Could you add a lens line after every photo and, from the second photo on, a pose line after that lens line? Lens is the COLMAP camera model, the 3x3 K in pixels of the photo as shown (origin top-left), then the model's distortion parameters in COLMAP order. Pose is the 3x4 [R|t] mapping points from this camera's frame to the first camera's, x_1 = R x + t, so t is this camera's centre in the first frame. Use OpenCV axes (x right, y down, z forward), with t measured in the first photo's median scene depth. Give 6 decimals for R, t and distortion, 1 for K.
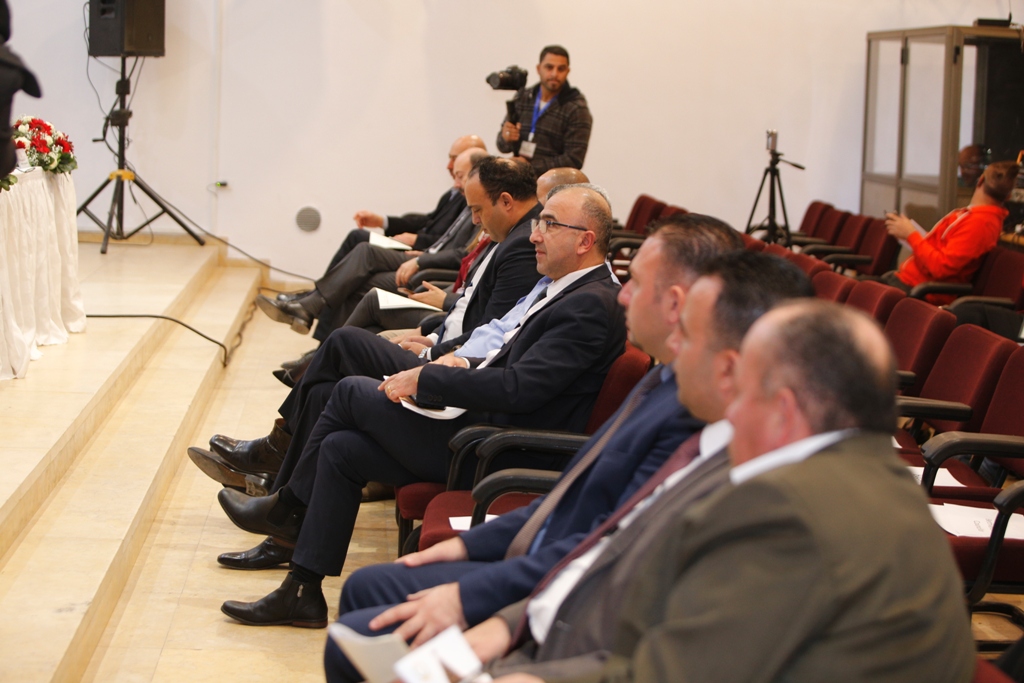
lens RADIAL K [[2106.4, 0, 508.7], [0, 2106.4, 358.7], [0, 0, 1]] dist [-0.336985, 0.308632]
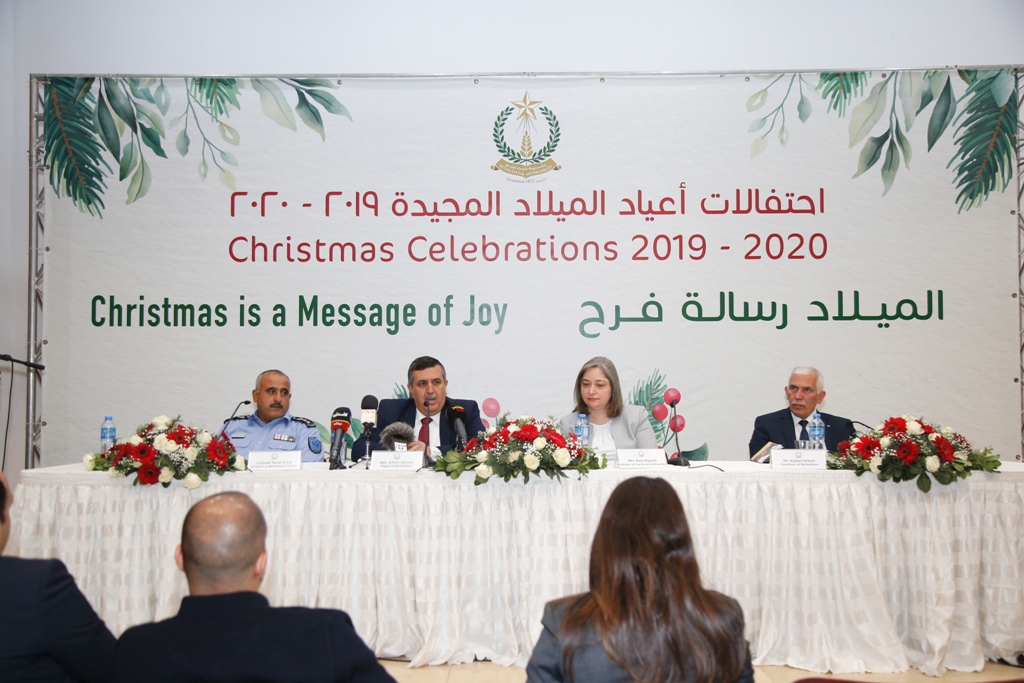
lens RADIAL K [[1063.9, 0, 509.3], [0, 1063.9, 352.6], [0, 0, 1]] dist [0.017903, 0.099135]
pose [[-0.088663, -0.076337, -0.993132, 0.165837], [-0.124051, 0.990143, -0.065032, -0.061106], [0.988307, 0.117433, -0.097258, 0.575190]]
